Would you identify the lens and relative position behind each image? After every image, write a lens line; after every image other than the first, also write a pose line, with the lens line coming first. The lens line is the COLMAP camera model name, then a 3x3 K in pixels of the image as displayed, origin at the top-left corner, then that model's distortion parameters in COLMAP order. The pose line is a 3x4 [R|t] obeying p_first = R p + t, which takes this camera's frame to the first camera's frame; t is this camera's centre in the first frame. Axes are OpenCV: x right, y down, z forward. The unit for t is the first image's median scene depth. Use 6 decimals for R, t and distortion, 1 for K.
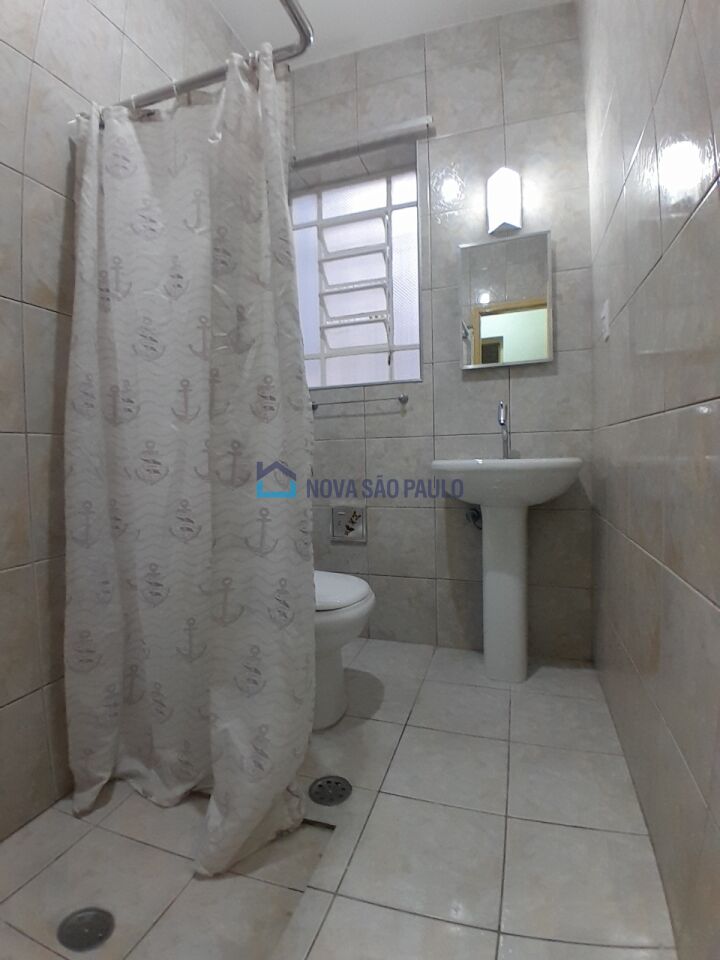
lens RADIAL K [[474.2, 0, 355.2], [0, 474.2, 472.3], [0, 0, 1]] dist [0.006604, -0.045064]
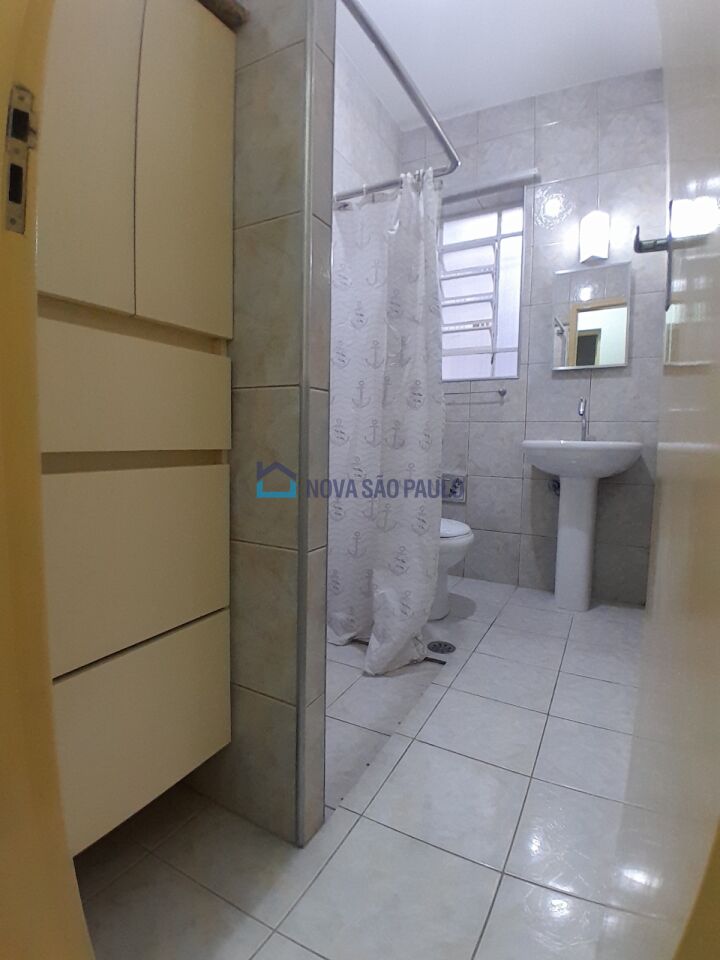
lens RADIAL K [[474.2, 0, 355.2], [0, 474.2, 472.3], [0, 0, 1]] dist [0.006604, -0.045064]
pose [[0.982683, 0.053177, -0.177498, -0.055530], [-0.046387, 0.998032, 0.042189, 0.028590], [0.179393, -0.033225, 0.983216, -0.374479]]
